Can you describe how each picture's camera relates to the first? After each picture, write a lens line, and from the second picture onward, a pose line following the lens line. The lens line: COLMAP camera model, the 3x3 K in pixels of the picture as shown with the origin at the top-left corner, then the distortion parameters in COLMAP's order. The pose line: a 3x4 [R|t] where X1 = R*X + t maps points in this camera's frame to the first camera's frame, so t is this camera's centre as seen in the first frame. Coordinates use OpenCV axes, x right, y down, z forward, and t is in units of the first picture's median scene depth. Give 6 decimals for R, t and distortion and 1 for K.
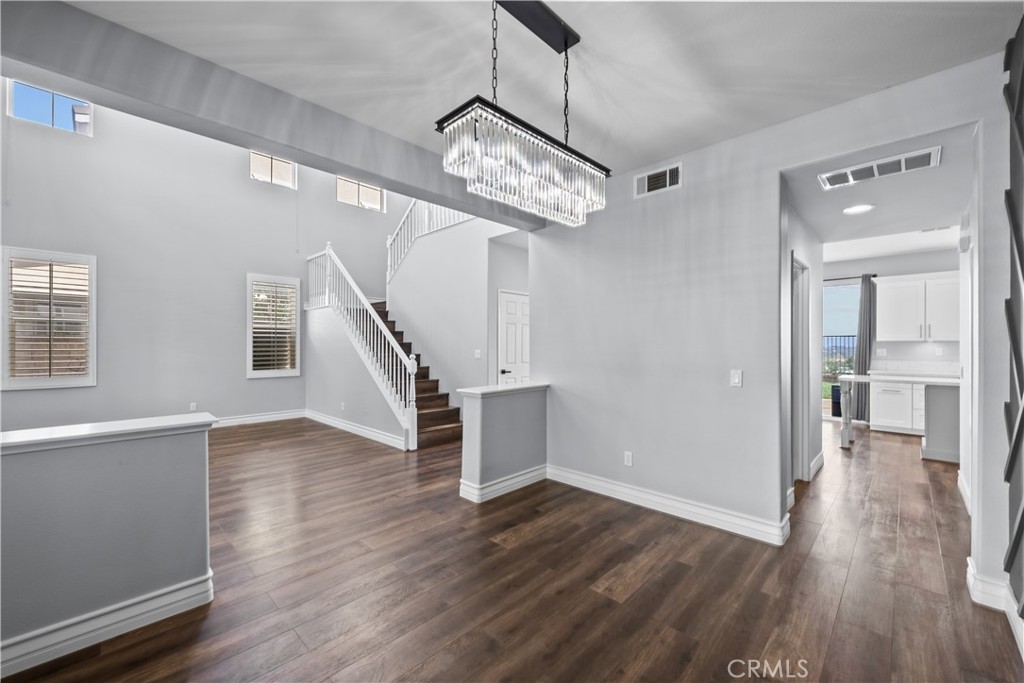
lens RADIAL K [[410.4, 0, 506.7], [0, 410.4, 343.8], [0, 0, 1]] dist [0.001419, 0.000302]
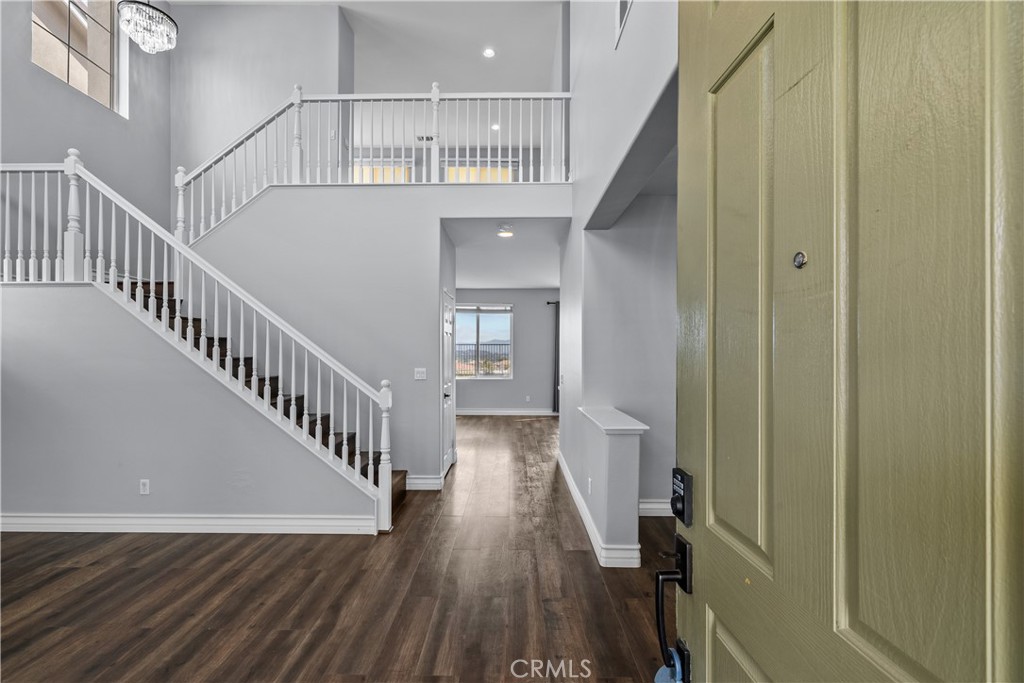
lens RADIAL K [[446.2, 0, 507.2], [0, 446.2, 347.3], [0, 0, 1]] dist [-0.000843, 0.000751]
pose [[0.722830, 0.003824, 0.691016, -1.082003], [-0.003736, 0.999992, -0.001626, -0.047674], [-0.691016, -0.001406, 0.722838, 0.699863]]
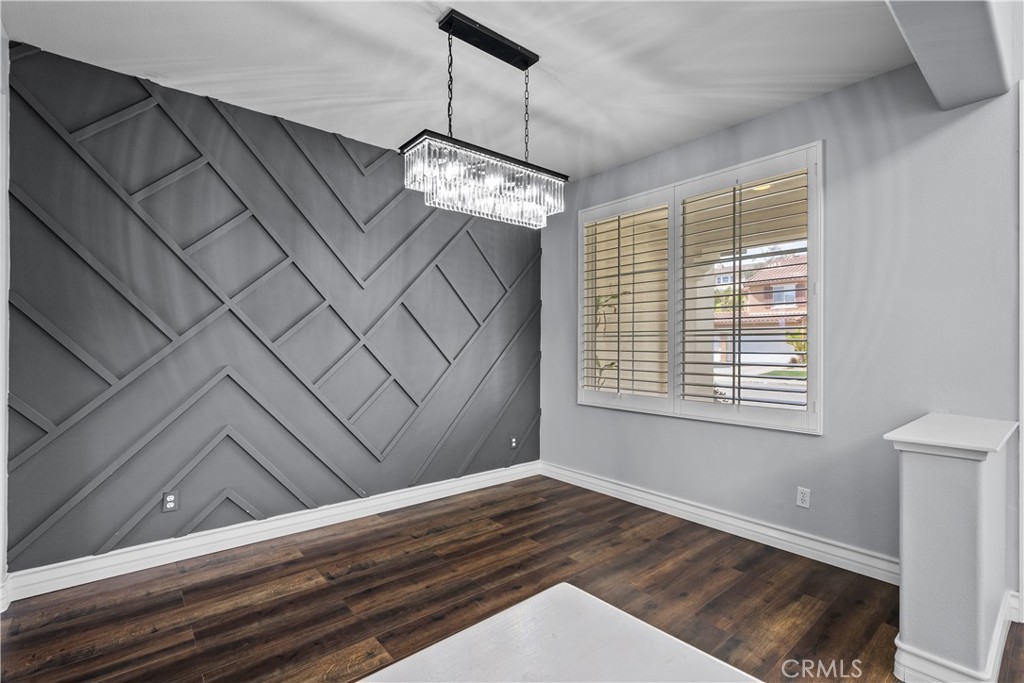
lens RADIAL K [[464.1, 0, 506.1], [0, 464.1, 344.5], [0, 0, 1]] dist [0.001377, 0.000505]
pose [[-0.994852, -0.003411, 0.101278, -0.071140], [-0.003688, 0.999990, -0.002552, 0.018157], [-0.101268, -0.002912, -0.994855, 1.503947]]
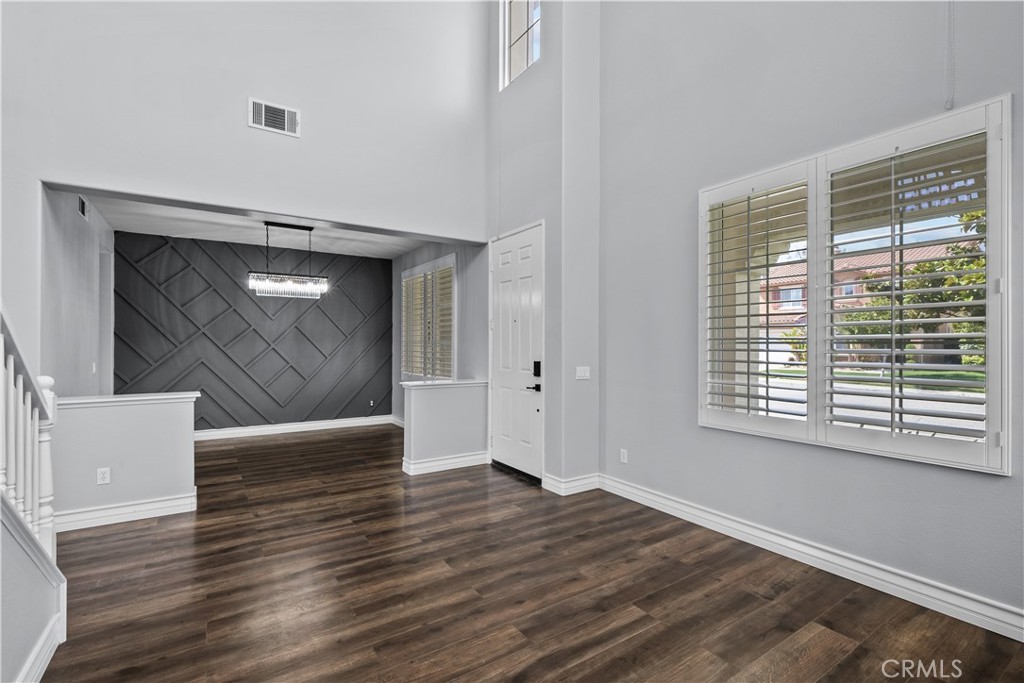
lens RADIAL K [[464.1, 0, 506.1], [0, 464.1, 344.5], [0, 0, 1]] dist [0.001377, 0.000505]
pose [[-0.975944, -0.002781, 0.218005, -1.358746], [-0.002702, 0.999996, 0.000658, -0.006943], [-0.218006, 0.000053, -0.975947, 2.483939]]
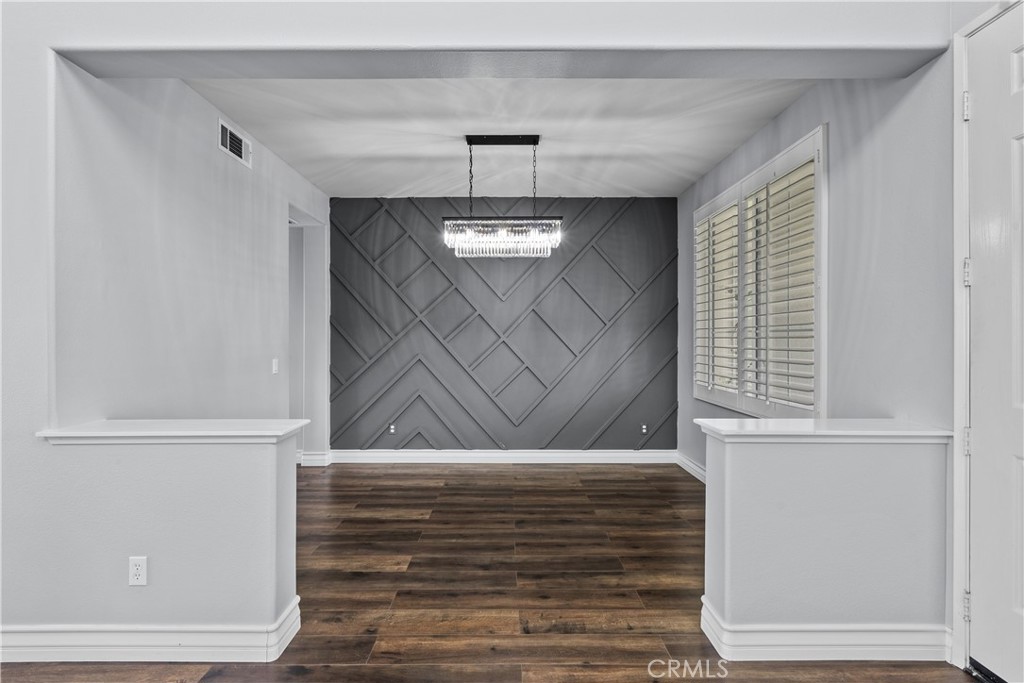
lens RADIAL K [[494.7, 0, 507.1], [0, 494.7, 339.5], [0, 0, 1]] dist [-0.000457, -0.000392]
pose [[-0.700753, -0.001811, 0.713402, -0.926503], [-0.000725, 0.999998, 0.001826, 0.007625], [-0.713404, 0.000762, -0.700753, 1.603290]]
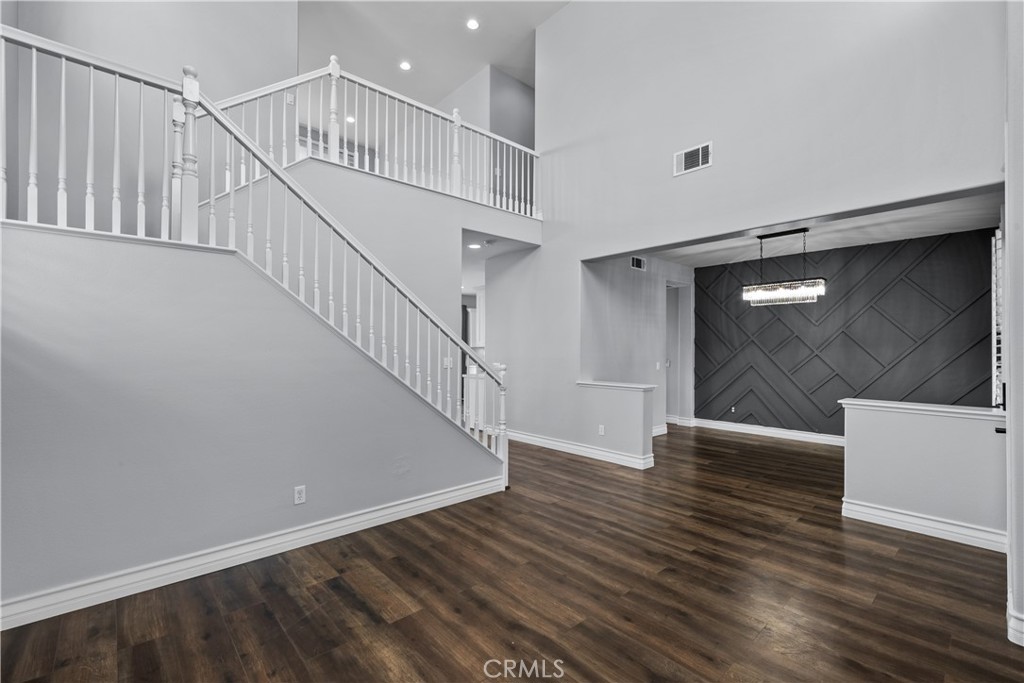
lens RADIAL K [[443.3, 0, 509.3], [0, 443.3, 344.6], [0, 0, 1]] dist [-0.001211, -0.000141]
pose [[0.062367, 0.007529, 0.998025, -2.030875], [-0.004521, 0.999963, -0.007262, -0.011960], [-0.998043, -0.004059, 0.062398, 1.772408]]
